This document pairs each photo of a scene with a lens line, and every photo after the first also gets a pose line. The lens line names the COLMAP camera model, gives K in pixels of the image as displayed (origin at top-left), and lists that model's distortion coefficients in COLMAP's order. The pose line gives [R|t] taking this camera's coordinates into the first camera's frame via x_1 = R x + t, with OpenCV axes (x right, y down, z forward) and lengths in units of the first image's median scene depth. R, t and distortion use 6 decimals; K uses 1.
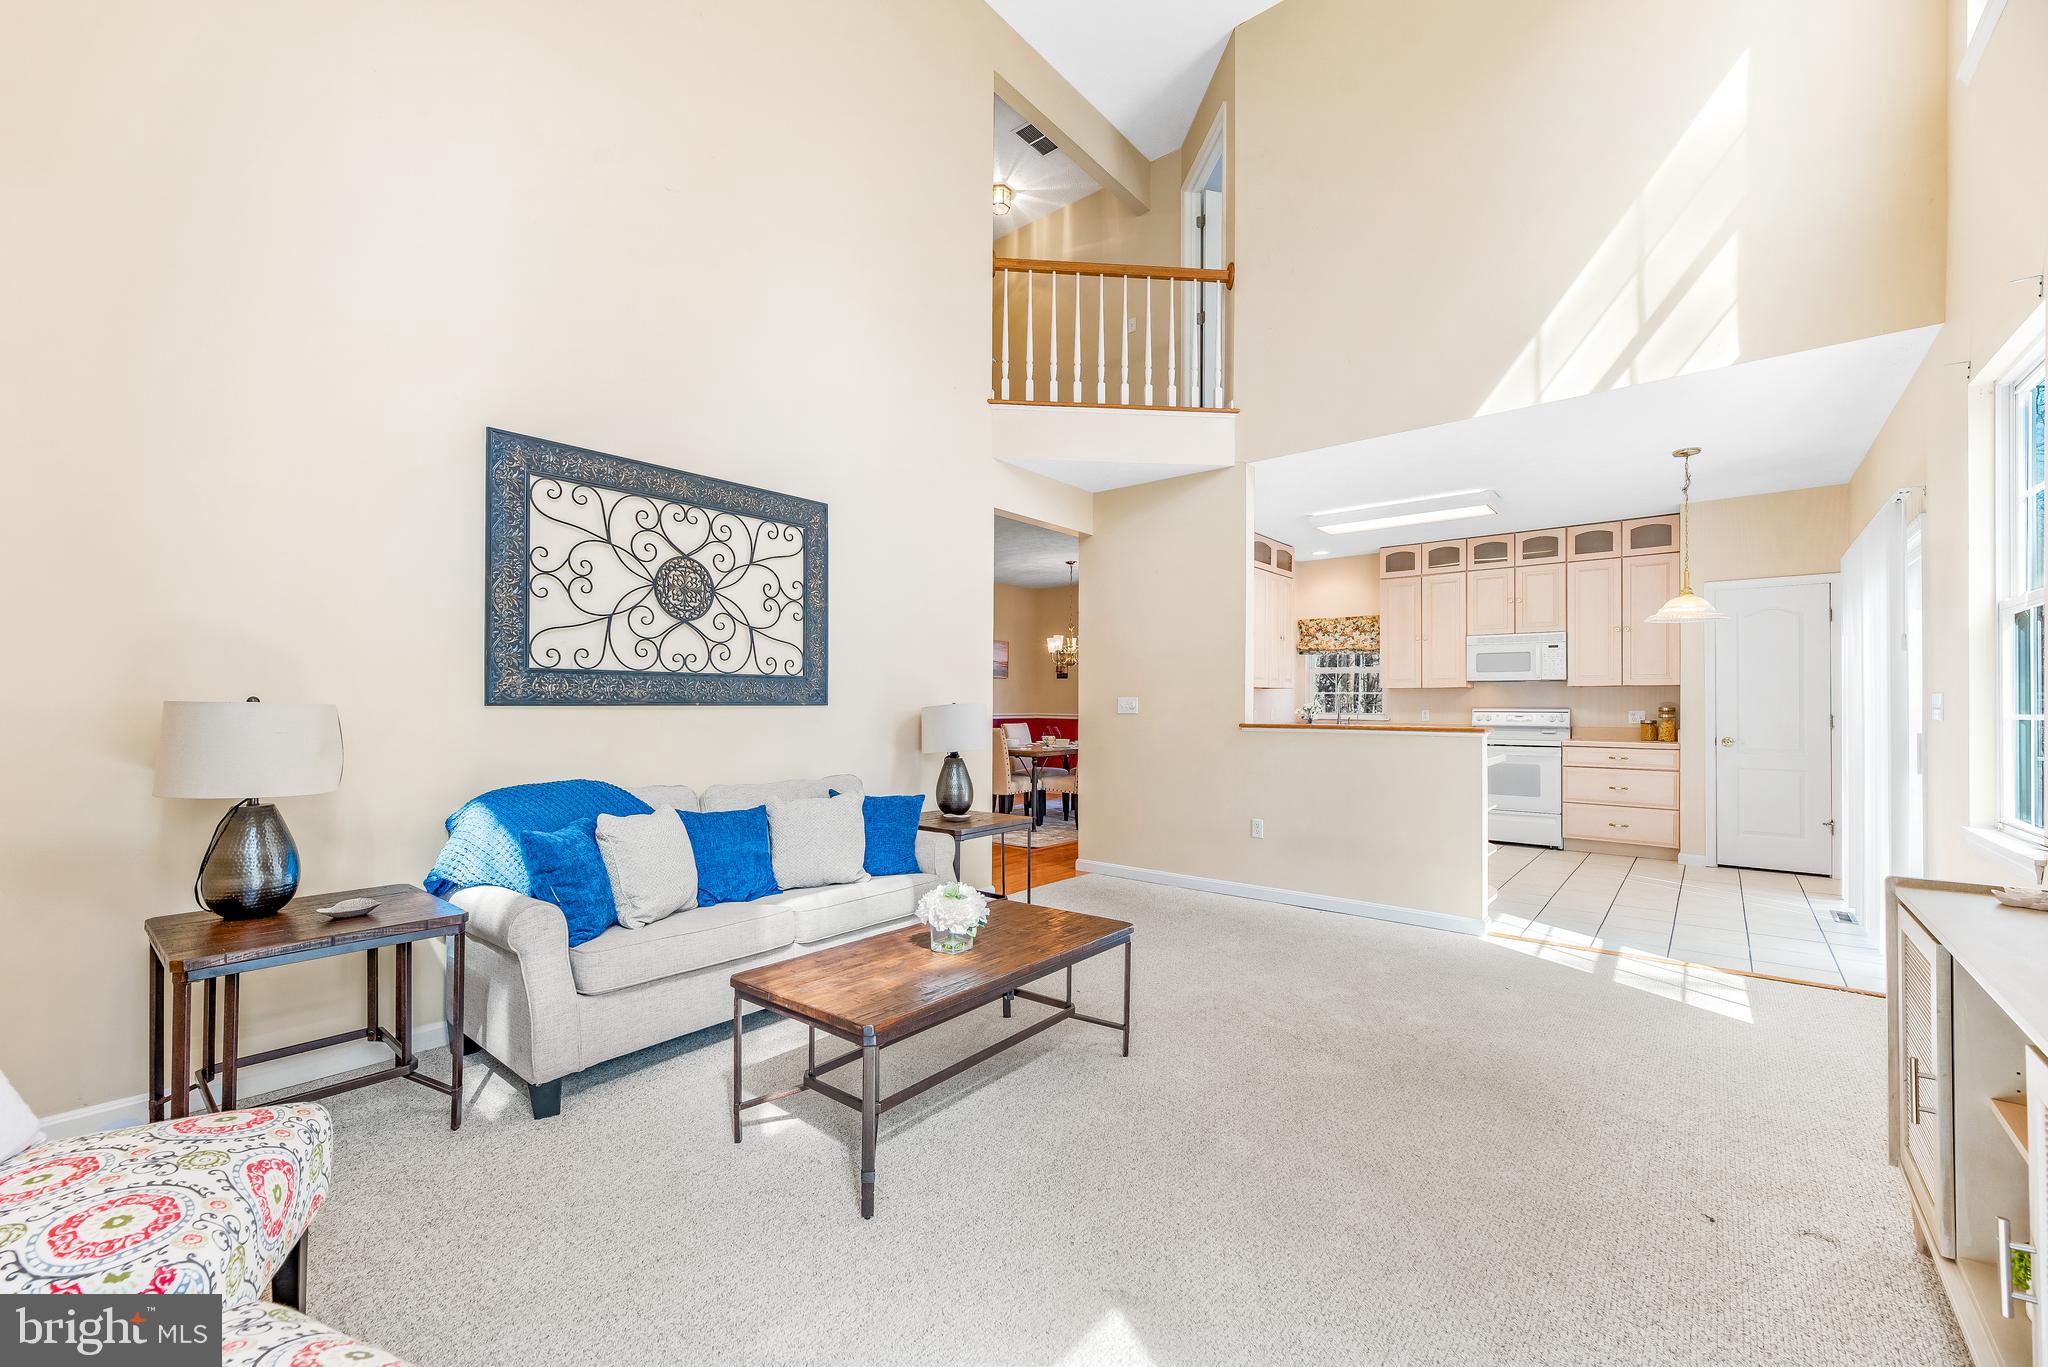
lens RADIAL K [[824.6, 0, 1014.7], [0, 824.6, 693.4], [0, 0, 1]] dist [0.000393, 0.000094]
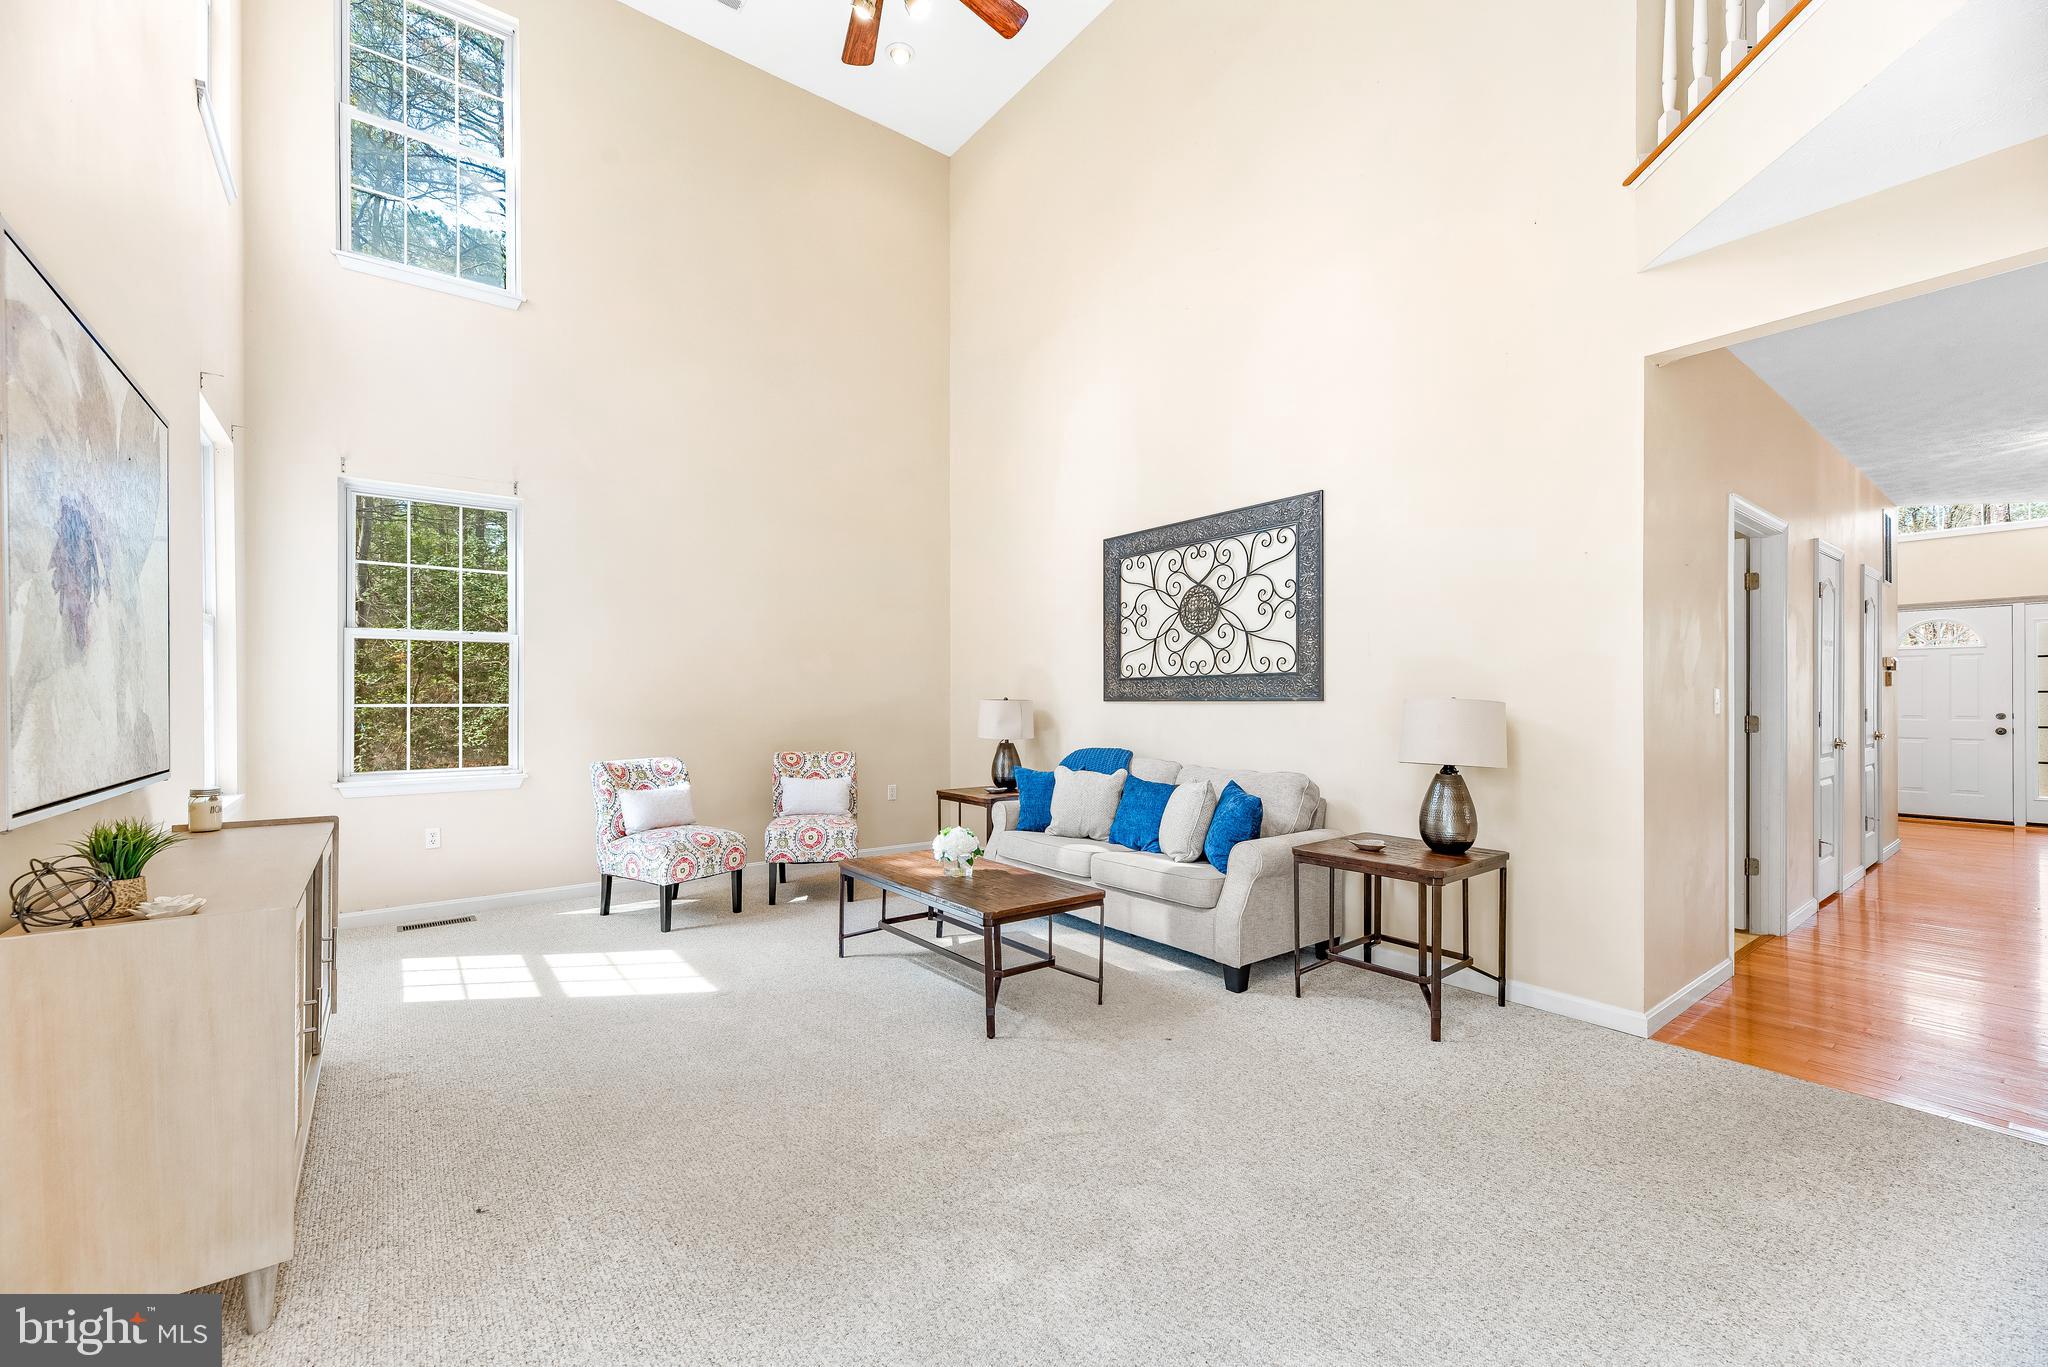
lens RADIAL K [[824.6, 0, 1014.7], [0, 824.6, 693.4], [0, 0, 1]] dist [0.000393, 0.000094]
pose [[-0.218855, -0.010613, -0.975700, 0.877999], [0.012012, 0.999836, -0.013570, 0.015842], [0.975684, -0.014690, -0.218691, 0.969417]]
